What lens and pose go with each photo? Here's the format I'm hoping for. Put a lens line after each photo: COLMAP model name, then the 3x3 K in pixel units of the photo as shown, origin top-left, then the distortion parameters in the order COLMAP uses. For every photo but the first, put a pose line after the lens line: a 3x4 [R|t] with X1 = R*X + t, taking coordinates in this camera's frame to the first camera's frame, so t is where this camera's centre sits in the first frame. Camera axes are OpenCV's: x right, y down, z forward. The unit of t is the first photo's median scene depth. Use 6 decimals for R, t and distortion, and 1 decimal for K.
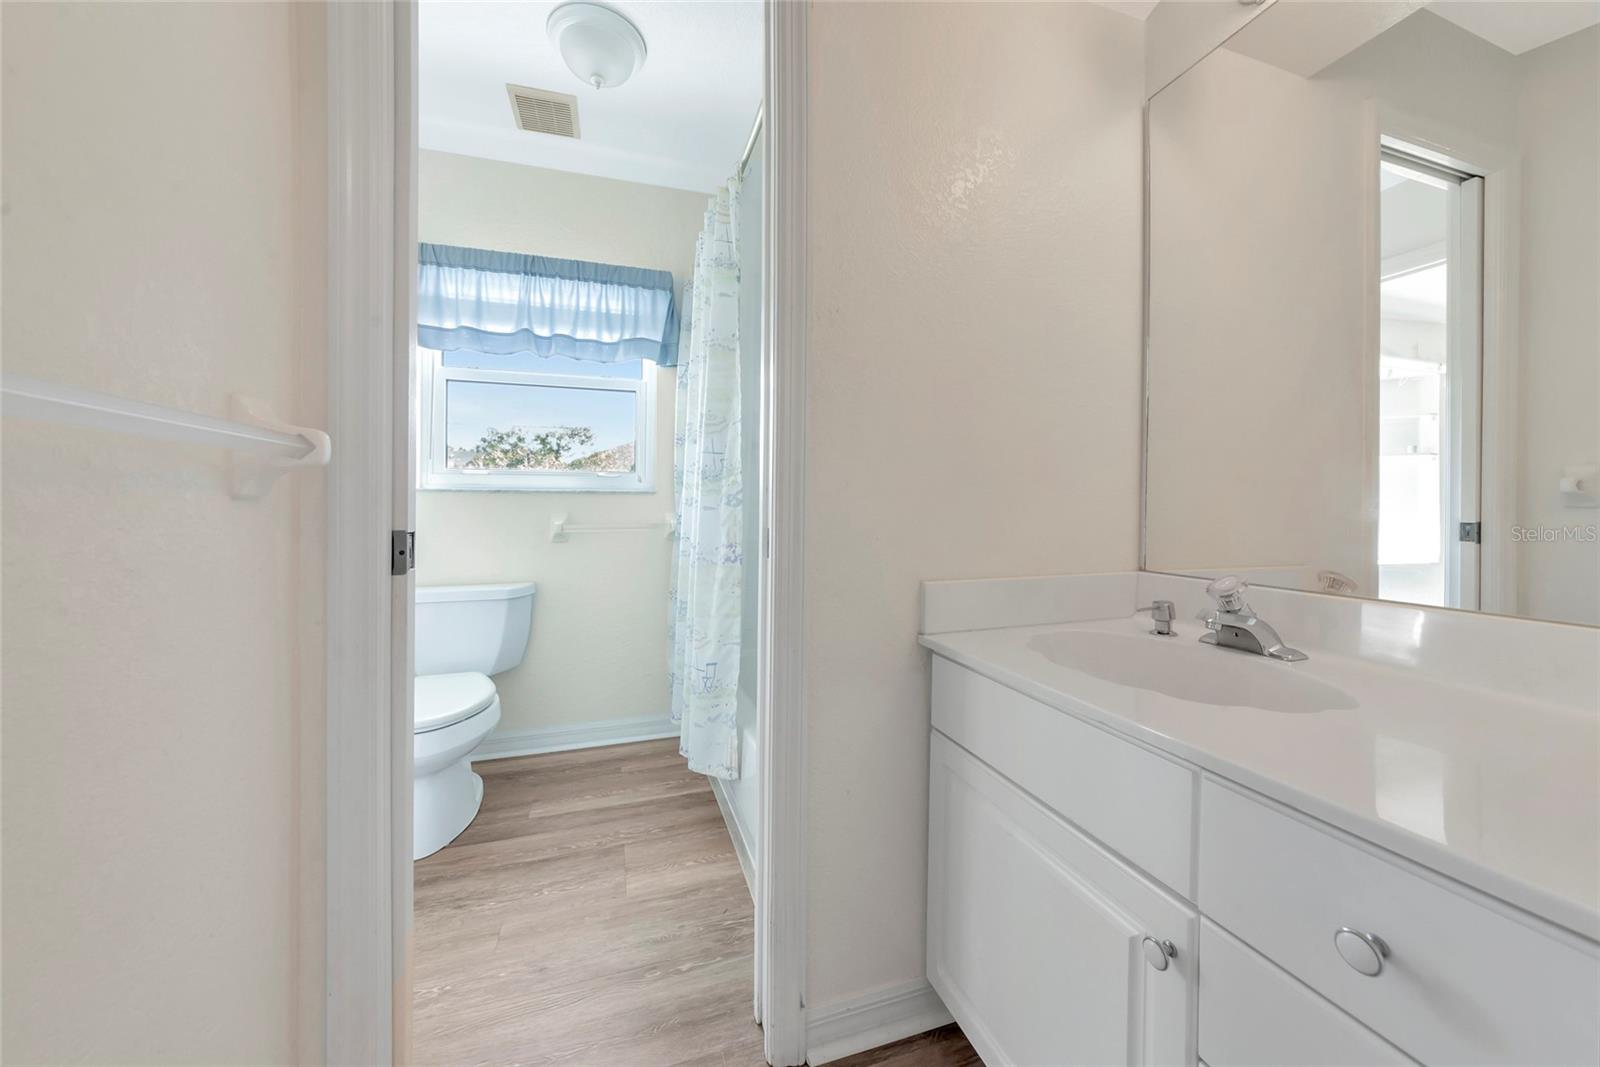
lens RADIAL K [[574.0, 0, 803.6], [0, 574.0, 501.2], [0, 0, 1]] dist [0.003161, -0.000110]
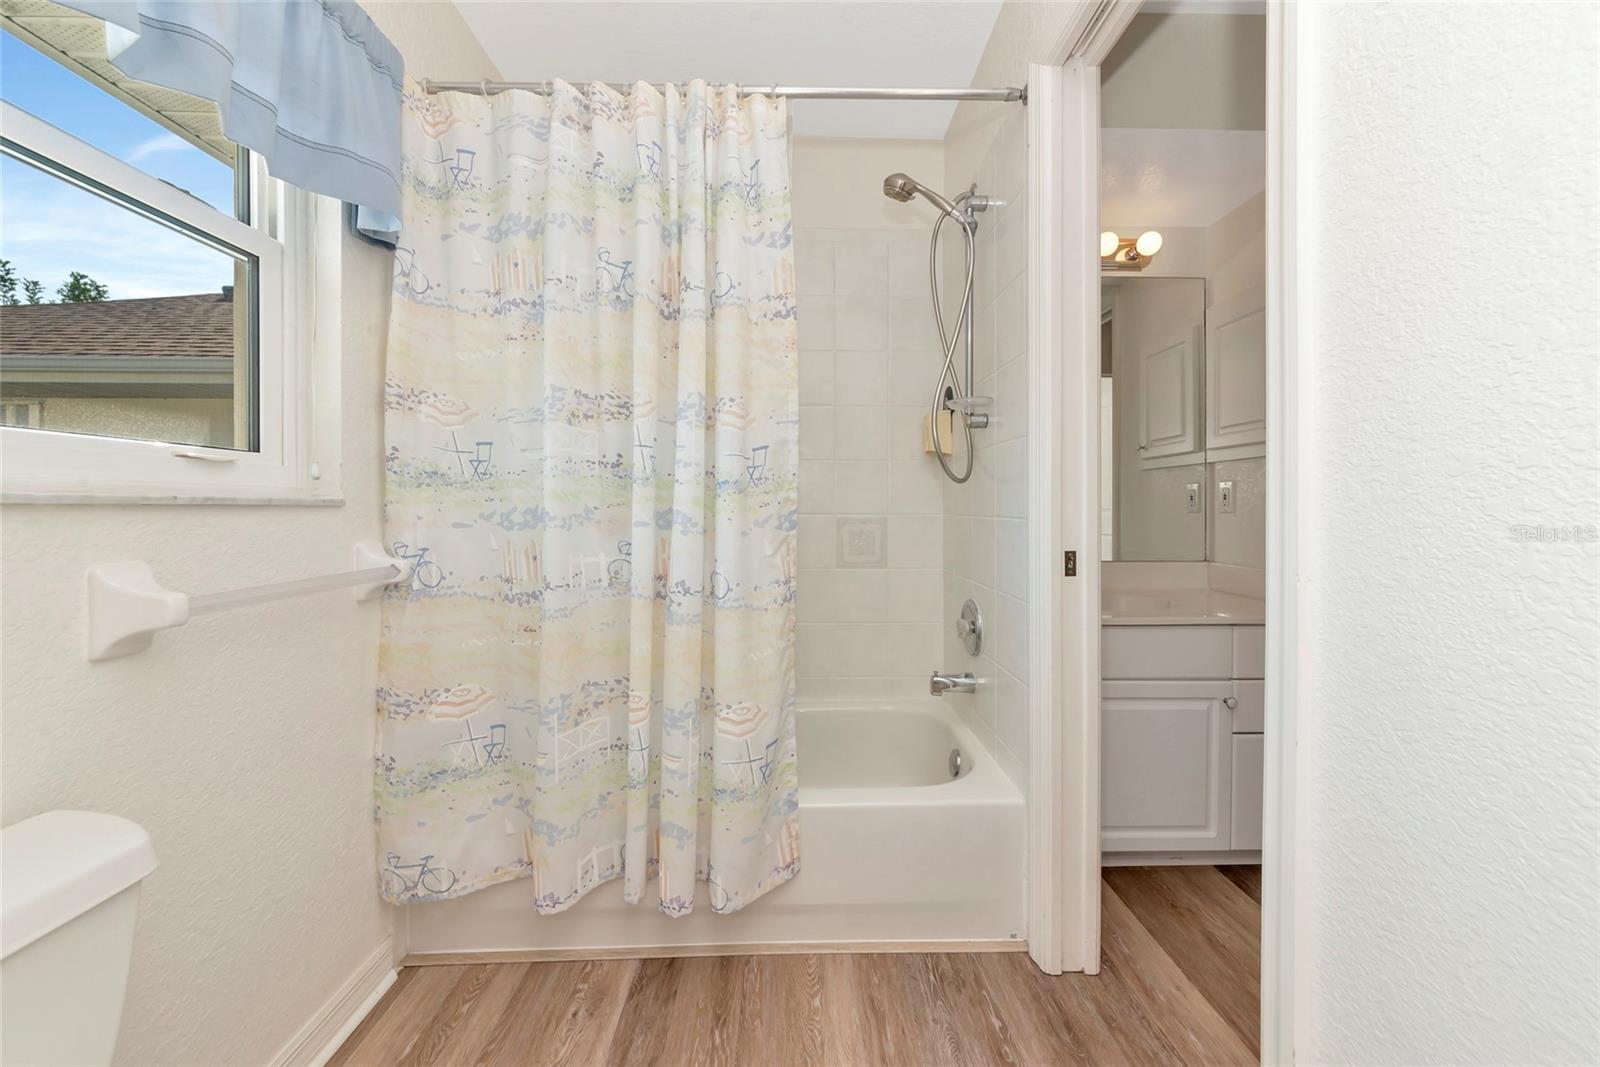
lens RADIAL K [[574.0, 0, 800.3], [0, 574.0, 526.8], [0, 0, 1]] dist [0.003161, -0.000110]
pose [[0.308251, -0.025580, 0.950961, -0.859710], [-0.003742, 0.999598, 0.028101, -0.018168], [-0.951298, -0.012221, 0.308031, 0.748742]]
